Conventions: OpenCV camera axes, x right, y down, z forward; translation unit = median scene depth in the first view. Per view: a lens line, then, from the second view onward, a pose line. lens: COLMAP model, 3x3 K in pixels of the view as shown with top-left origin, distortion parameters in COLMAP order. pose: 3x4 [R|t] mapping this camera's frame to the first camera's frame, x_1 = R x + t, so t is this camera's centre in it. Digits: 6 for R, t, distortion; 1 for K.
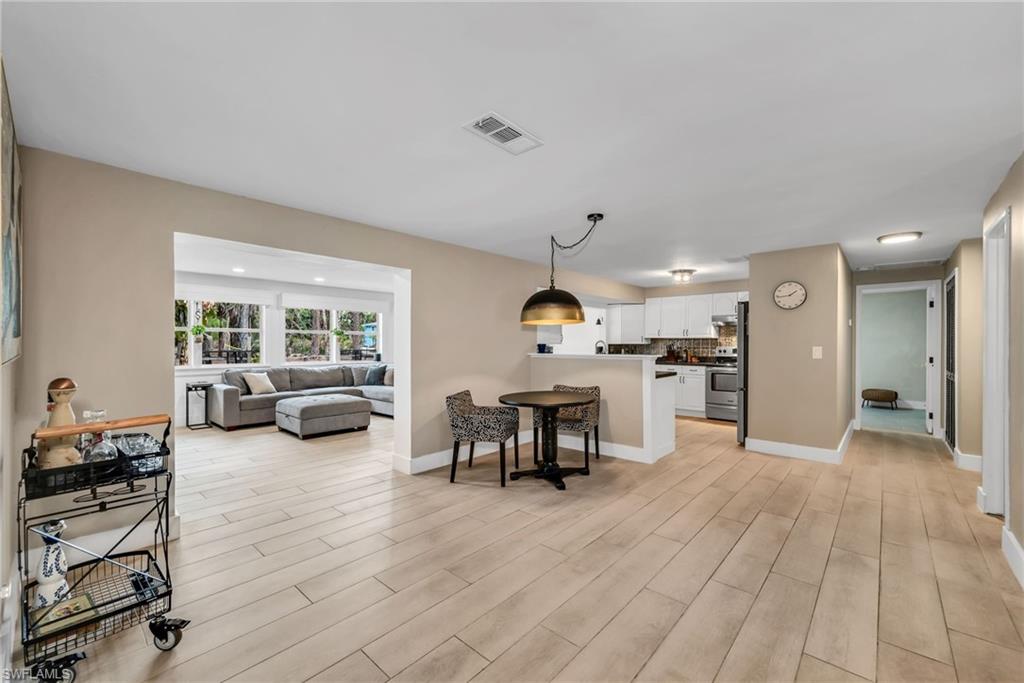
lens RADIAL K [[416.0, 0, 515.2], [0, 416.0, 342.9], [0, 0, 1]] dist [0.000136, -0.000213]
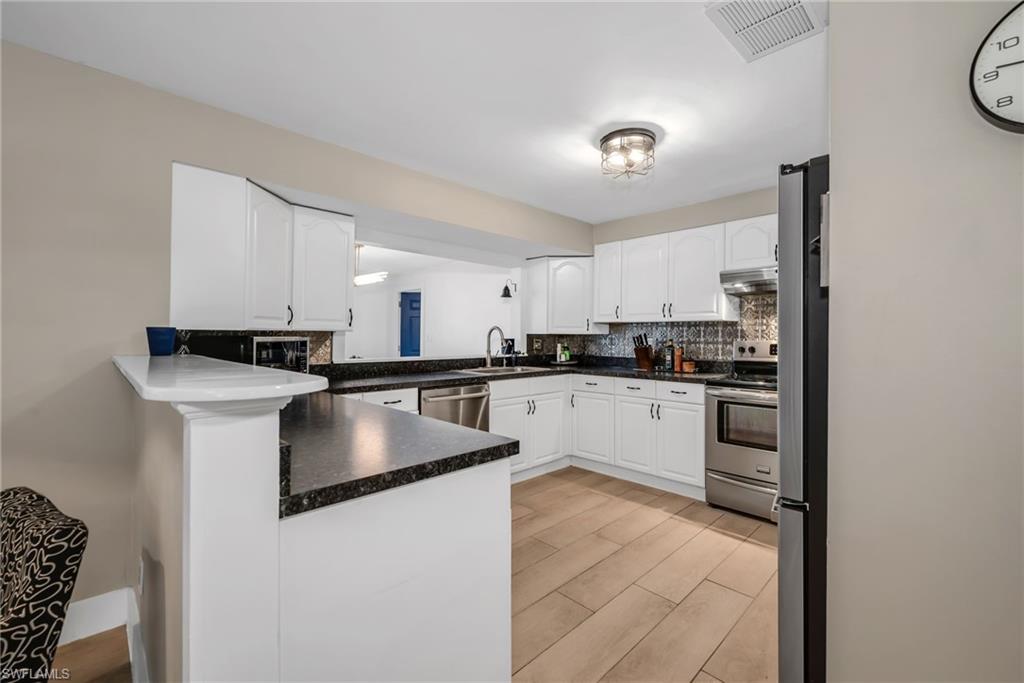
lens RADIAL K [[434.7, 0, 508.9], [0, 434.7, 333.3], [0, 0, 1]] dist [0.000228, 0.000108]
pose [[0.997271, 0.003146, -0.073761, 0.291122], [-0.003769, 0.999958, -0.008318, 0.007469], [0.073732, 0.008573, 0.997241, 0.539542]]
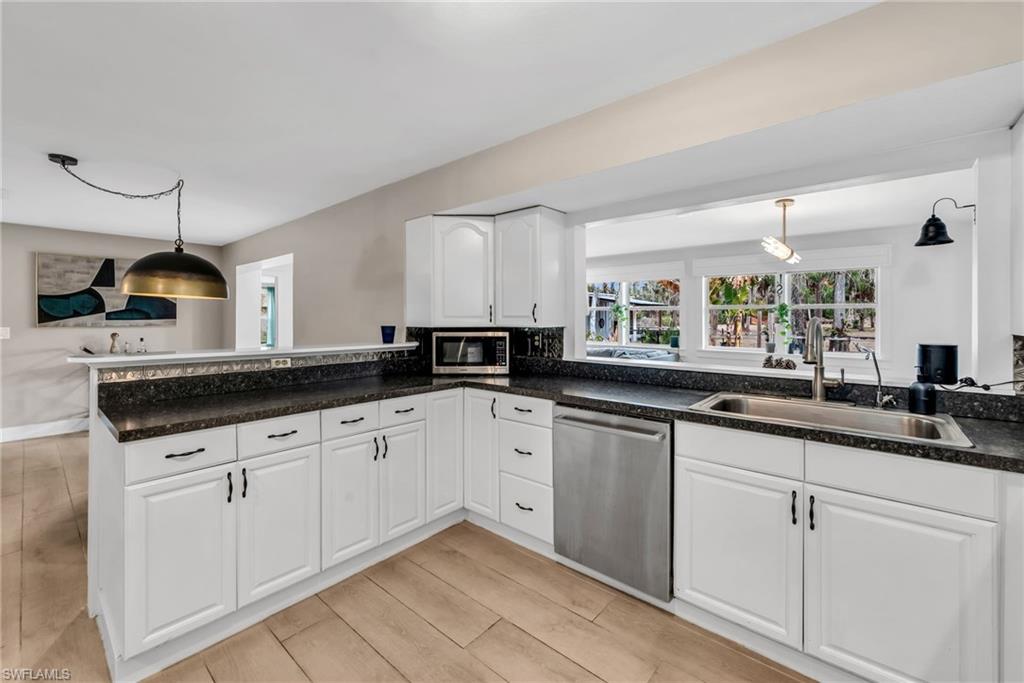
lens RADIAL K [[419.9, 0, 502.7], [0, 419.9, 319.3], [0, 0, 1]] dist [-0.000323, -0.000036]
pose [[0.012326, 0.000058, -0.999924, 0.497510], [-0.001568, 0.999999, 0.000039, -0.005212], [0.999923, 0.001567, 0.012326, 0.919364]]
